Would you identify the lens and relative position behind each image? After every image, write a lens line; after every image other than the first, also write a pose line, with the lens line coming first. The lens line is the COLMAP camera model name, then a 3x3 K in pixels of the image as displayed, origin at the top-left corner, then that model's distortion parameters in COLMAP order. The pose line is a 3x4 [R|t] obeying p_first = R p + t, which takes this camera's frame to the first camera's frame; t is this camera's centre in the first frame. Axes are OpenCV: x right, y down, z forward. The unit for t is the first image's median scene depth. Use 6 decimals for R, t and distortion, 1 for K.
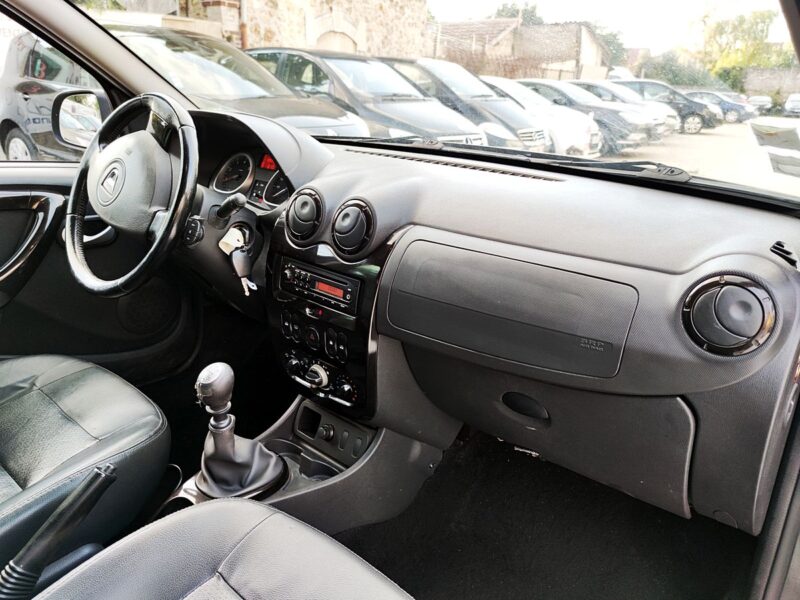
lens RADIAL K [[590.5, 0, 391.9], [0, 590.5, 302.4], [0, 0, 1]] dist [0.059642, -0.053553]
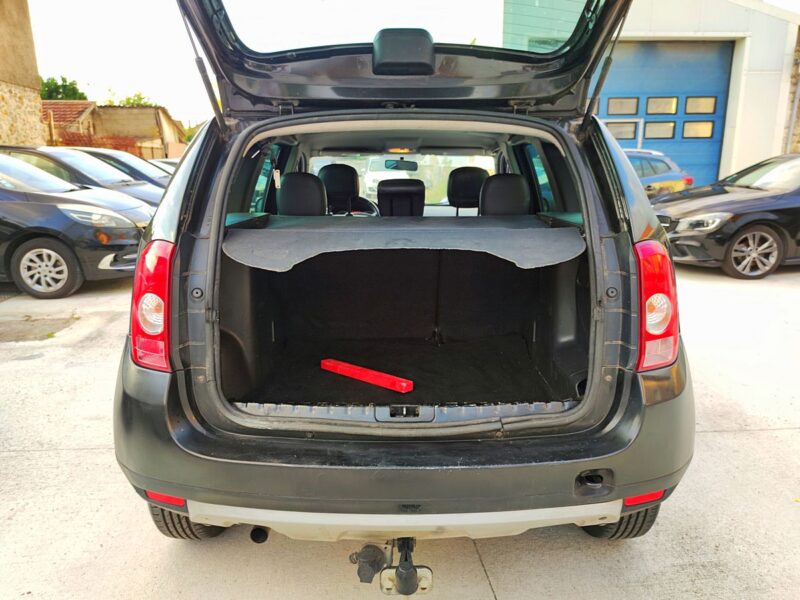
lens RADIAL K [[590.5, 0, 401.2], [0, 590.5, 302.0], [0, 0, 1]] dist [0.059642, -0.053553]
pose [[0.749526, -0.192340, 0.633416, -2.256713], [0.257932, 0.966090, -0.011855, 0.389098], [-0.609657, 0.172264, 0.773721, -1.666847]]
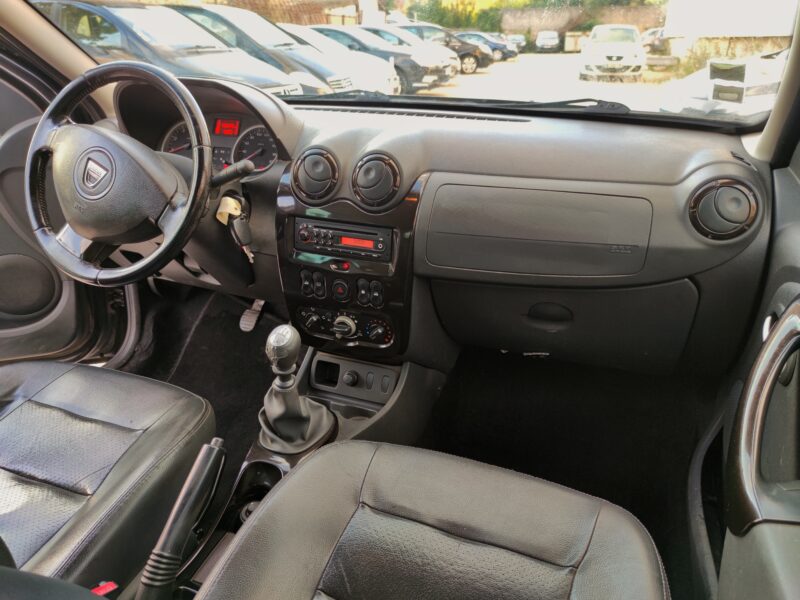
lens RADIAL K [[590.5, 0, 392.9], [0, 590.5, 297.8], [0, 0, 1]] dist [0.059642, -0.053553]
pose [[0.939793, -0.169166, 0.296937, -0.296724], [0.148211, 0.984677, 0.091891, -0.009133], [-0.307932, -0.042349, 0.950465, -0.028747]]
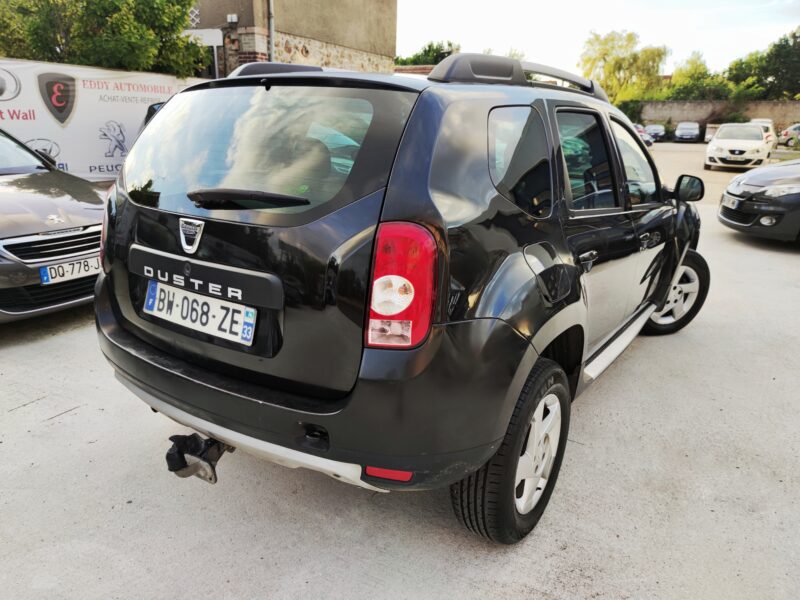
lens RADIAL K [[590.5, 0, 393.7], [0, 590.5, 301.5], [0, 0, 1]] dist [0.059642, -0.053553]
pose [[0.991796, -0.048481, 0.118282, -1.232852], [0.053750, 0.997680, -0.041770, 0.543323], [-0.115982, 0.047785, 0.992101, -2.199533]]
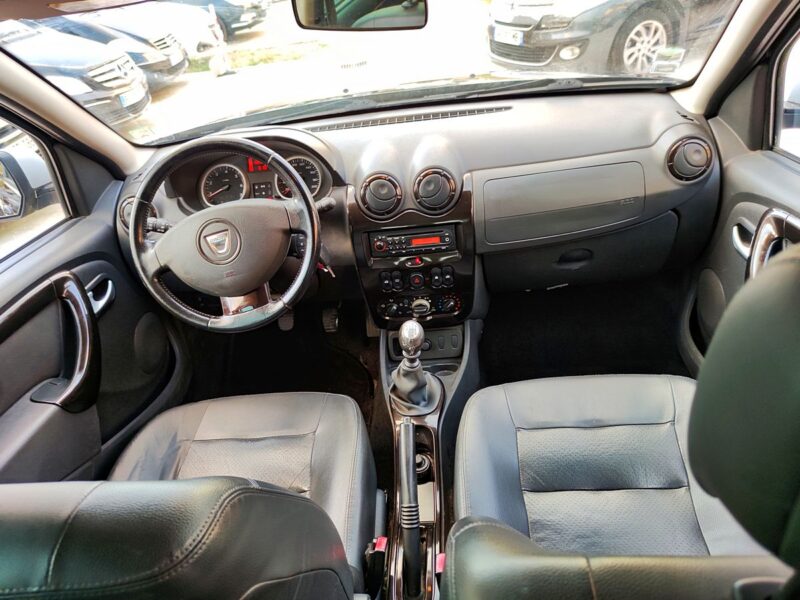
lens RADIAL K [[590.5, 0, 398.3], [0, 590.5, 303.2], [0, 0, 1]] dist [0.059642, -0.053553]
pose [[0.770857, -0.443880, 0.456891, -0.647328], [0.358049, 0.895142, 0.265558, -0.213665], [-0.526859, -0.041118, 0.848958, -0.079305]]
